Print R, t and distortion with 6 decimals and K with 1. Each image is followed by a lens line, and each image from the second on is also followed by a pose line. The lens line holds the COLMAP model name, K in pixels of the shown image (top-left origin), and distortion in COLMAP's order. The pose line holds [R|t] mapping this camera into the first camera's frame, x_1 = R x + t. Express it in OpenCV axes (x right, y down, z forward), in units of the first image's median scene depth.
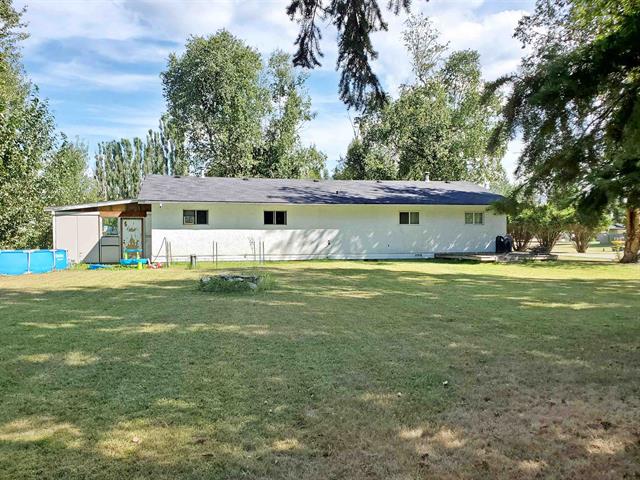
lens RADIAL K [[477.8, 0, 320.0], [0, 477.8, 240.0], [0, 0, 1]] dist [-0.010218, -0.000815]
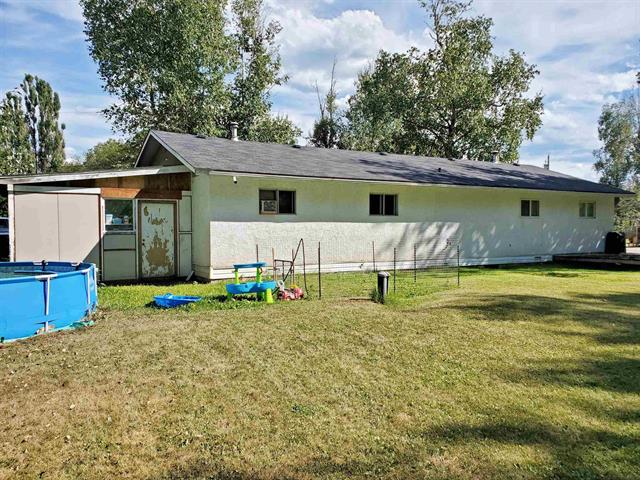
lens RADIAL K [[477.8, 0, 320.0], [0, 477.8, 240.0], [0, 0, 1]] dist [-0.010218, -0.000815]
pose [[0.961053, -0.003669, 0.276340, -0.354999], [-0.002927, 0.999721, 0.023451, -0.012780], [-0.276348, -0.023346, 0.960774, 0.384433]]
